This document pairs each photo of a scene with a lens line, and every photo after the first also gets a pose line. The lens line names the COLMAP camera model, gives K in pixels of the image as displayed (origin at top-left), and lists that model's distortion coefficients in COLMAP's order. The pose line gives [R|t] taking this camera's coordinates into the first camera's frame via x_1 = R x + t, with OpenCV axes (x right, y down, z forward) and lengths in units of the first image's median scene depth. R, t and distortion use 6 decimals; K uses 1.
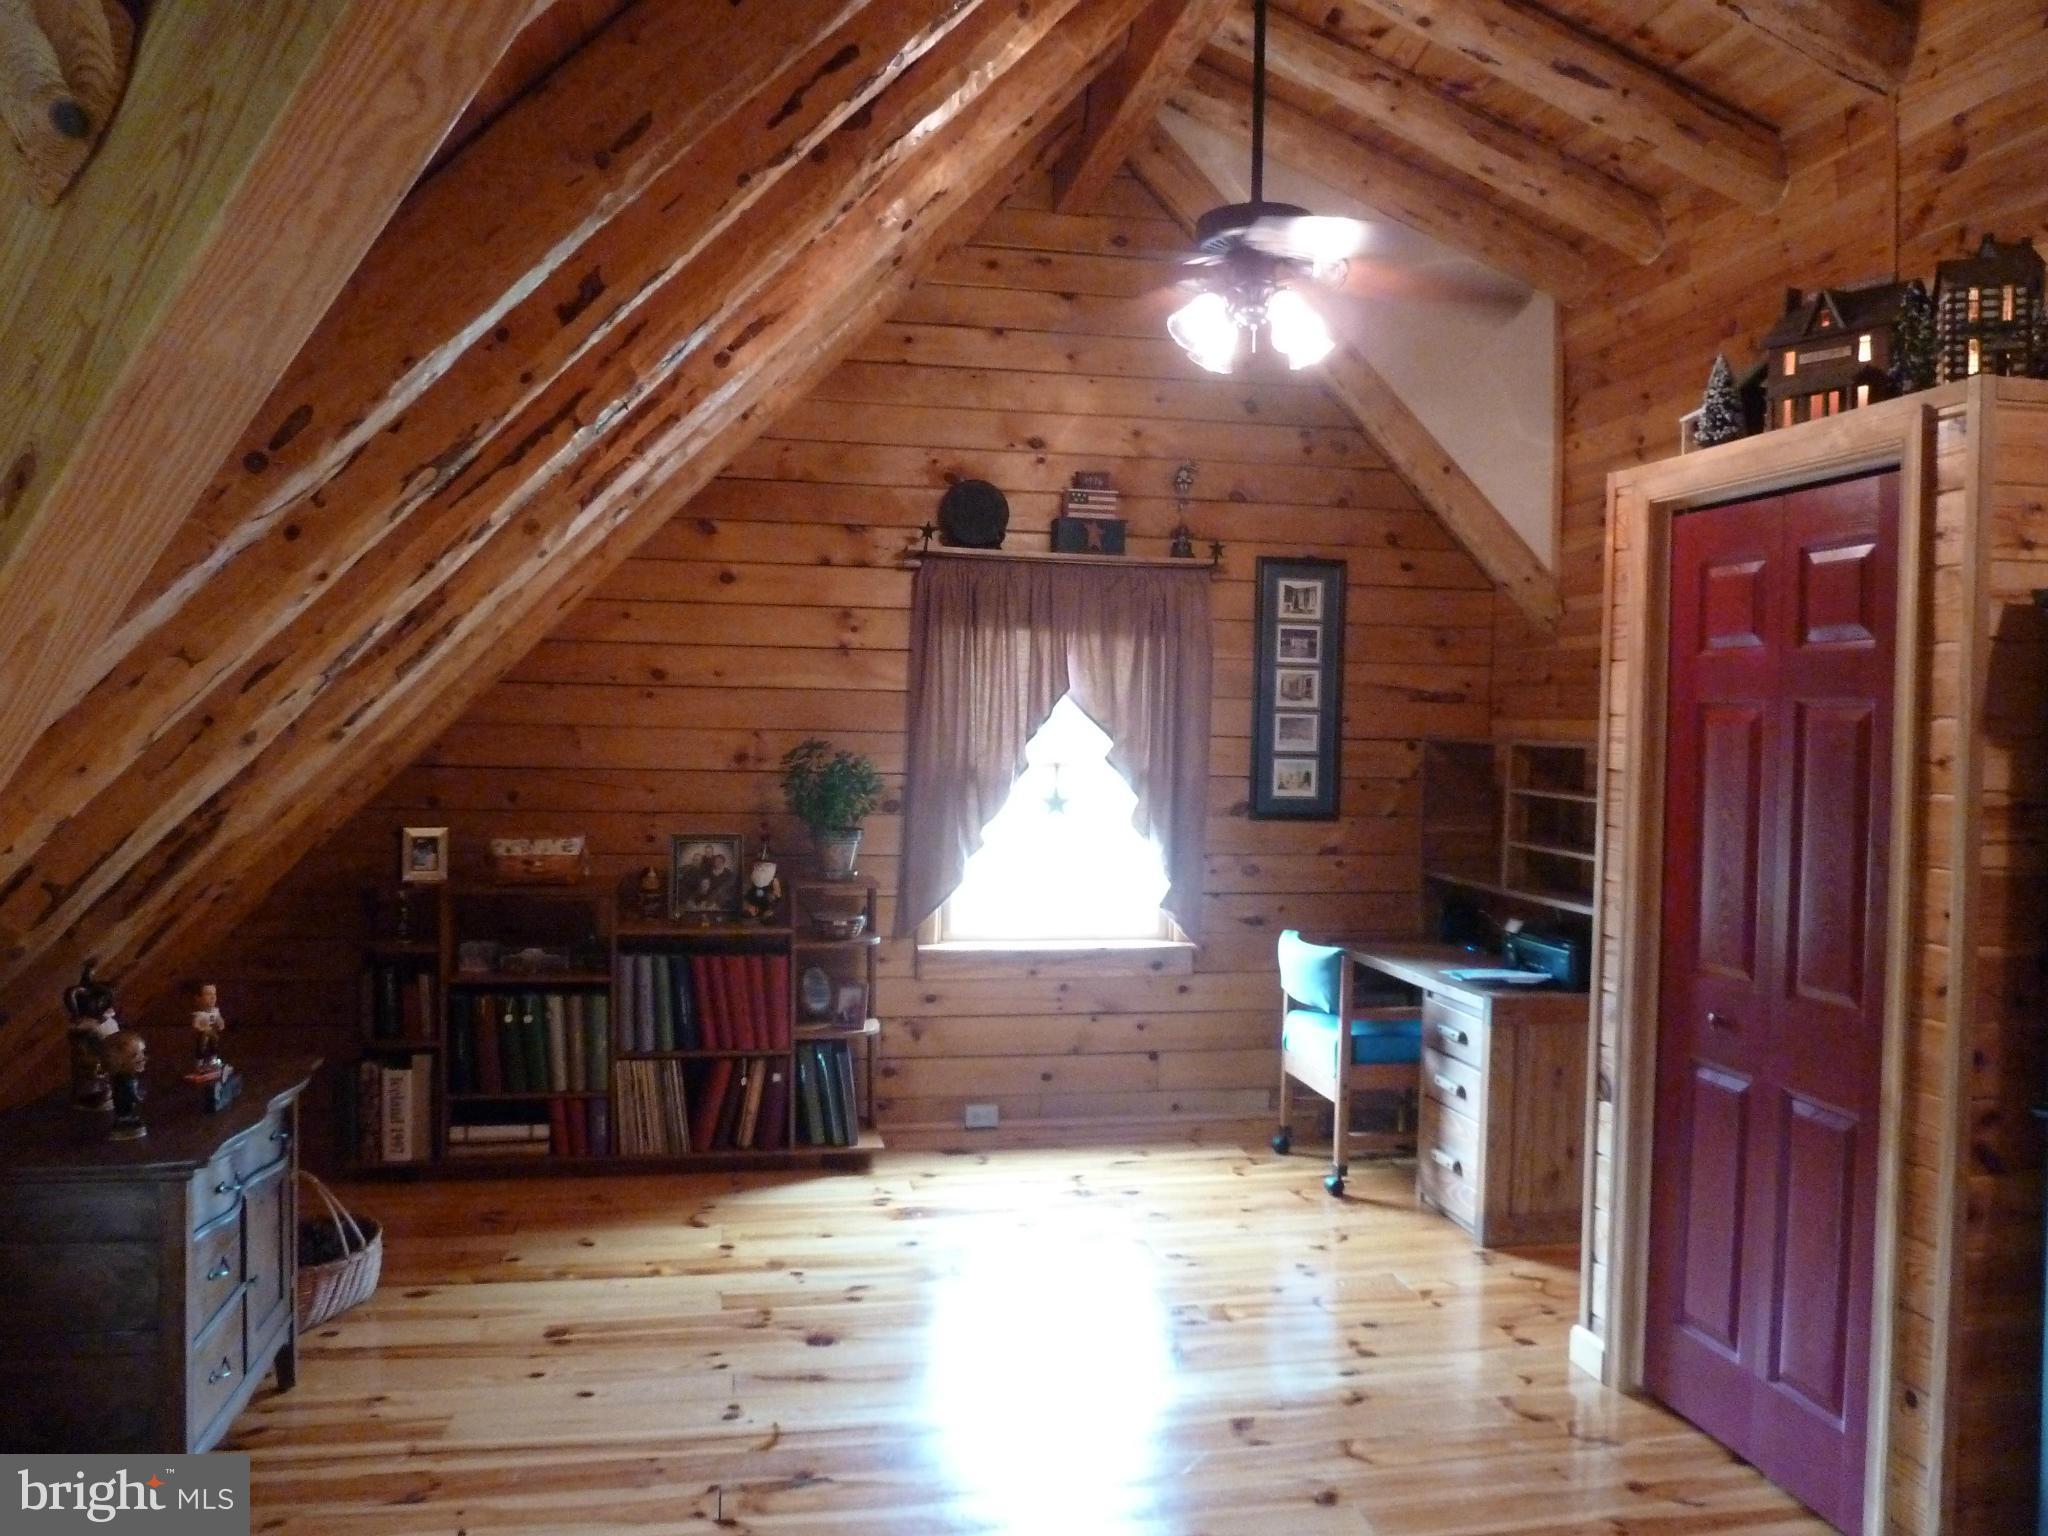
lens RADIAL K [[1529.4, 0, 1027.8], [0, 1529.4, 756.5], [0, 0, 1]] dist [-0.036334, 0.007578]
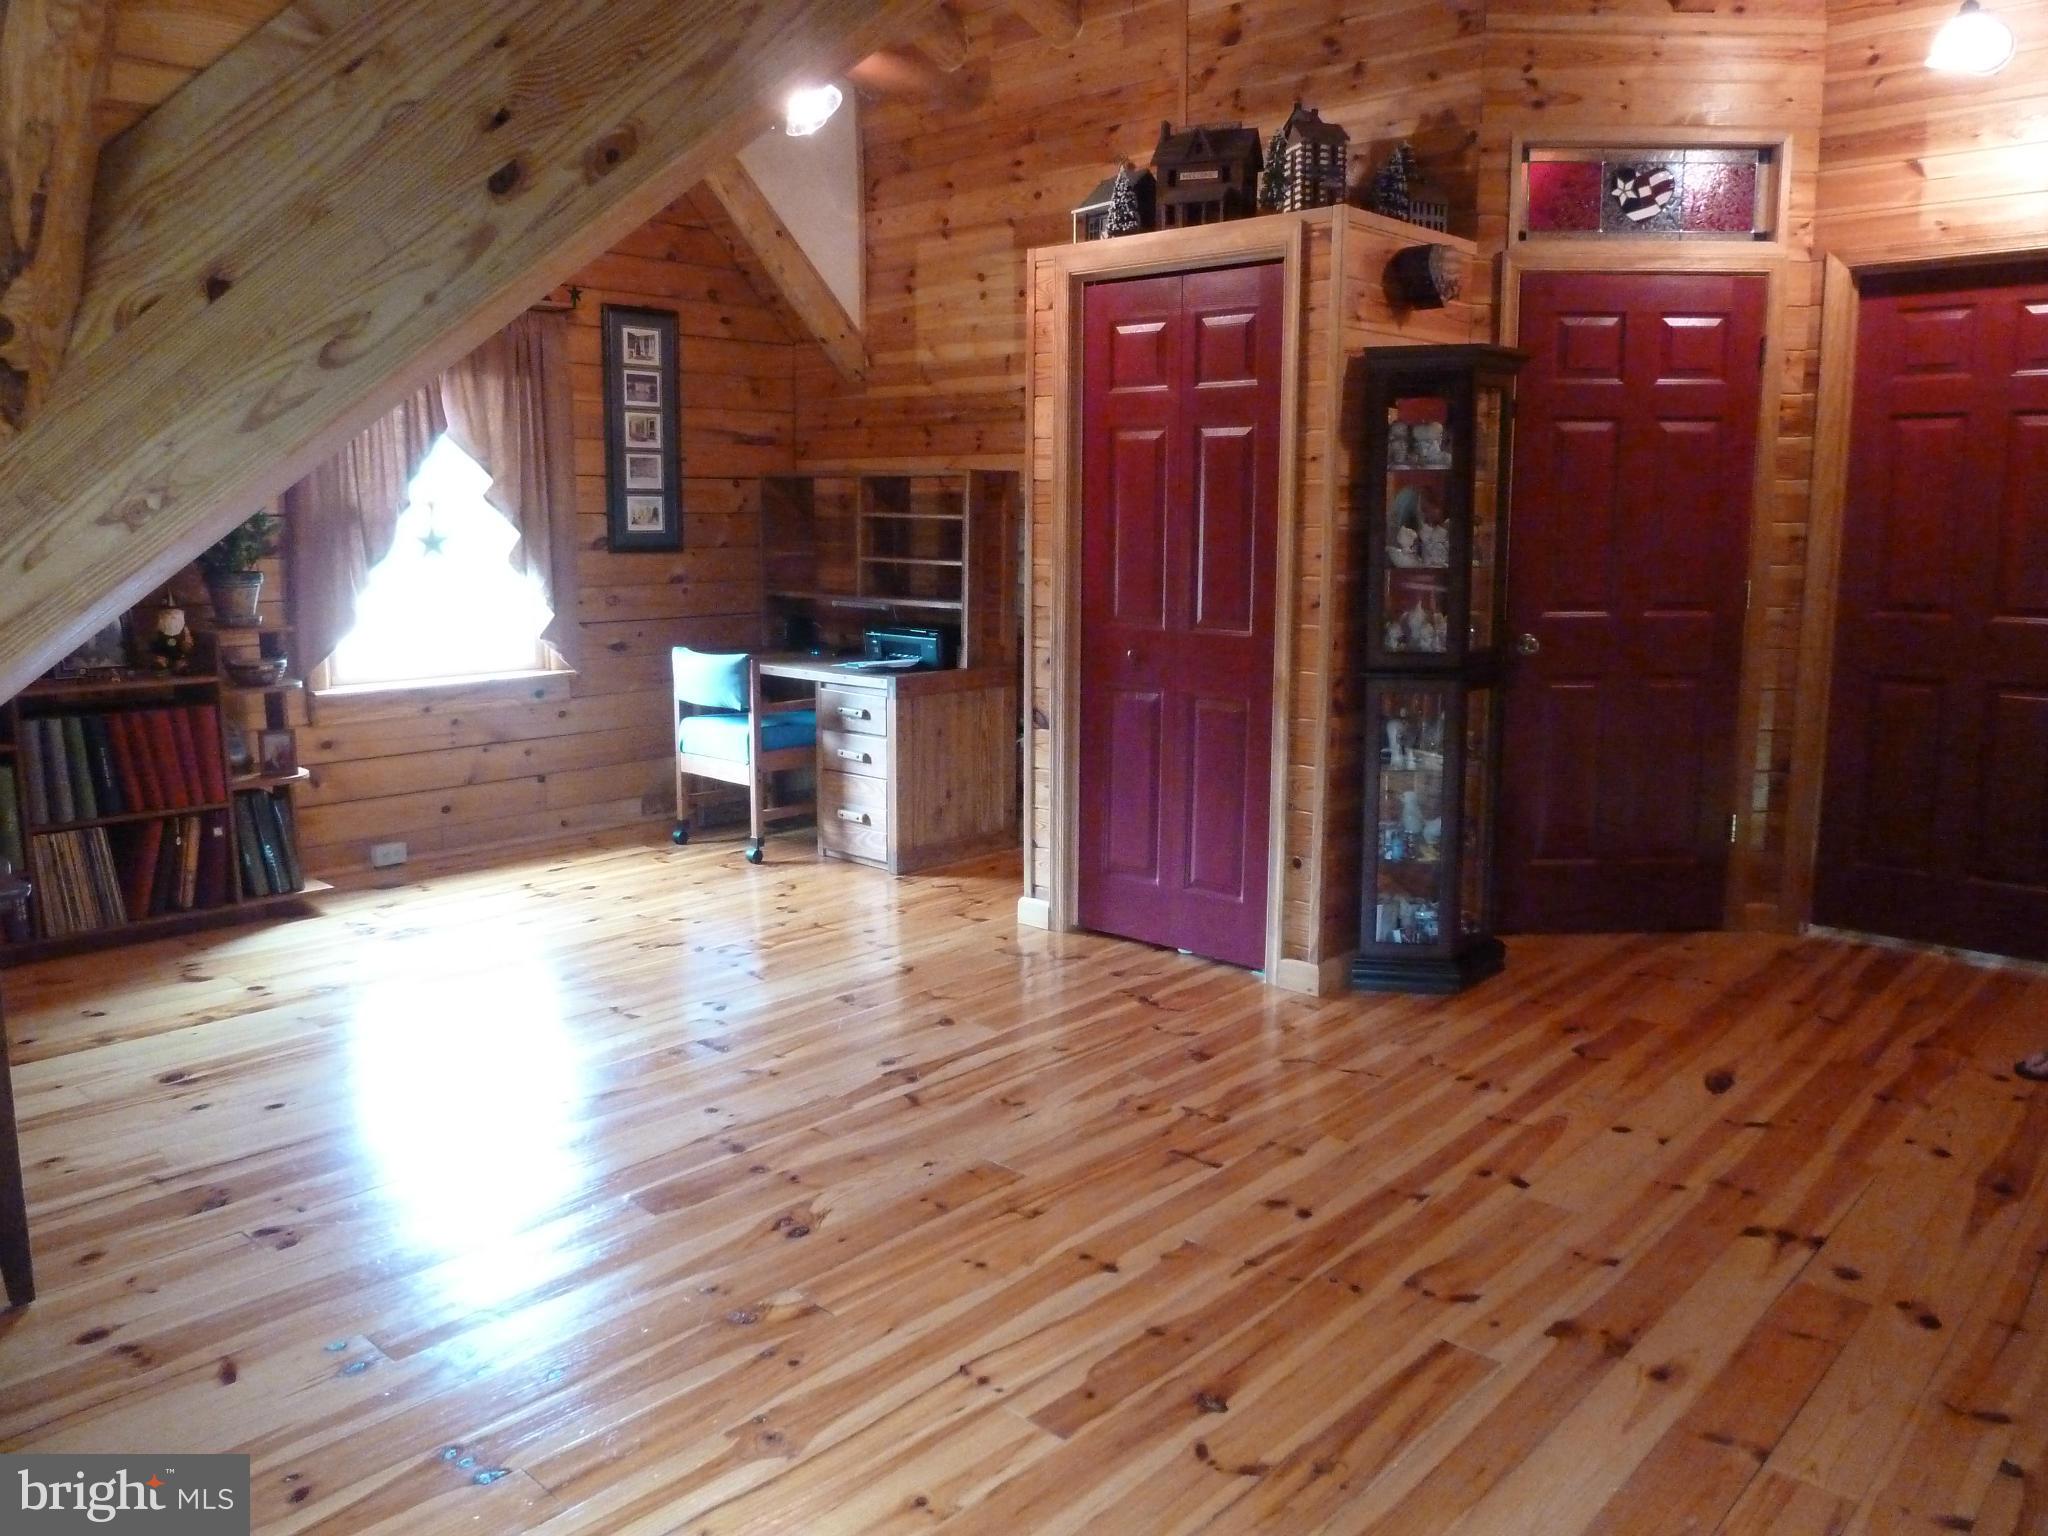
lens RADIAL K [[1529.4, 0, 1027.8], [0, 1529.4, 756.5], [0, 0, 1]] dist [-0.036334, 0.007578]
pose [[0.804050, -0.110903, 0.584127, -0.301142], [0.025714, 0.988017, 0.152190, 0.030805], [-0.594005, -0.107348, 0.797267, -0.058479]]
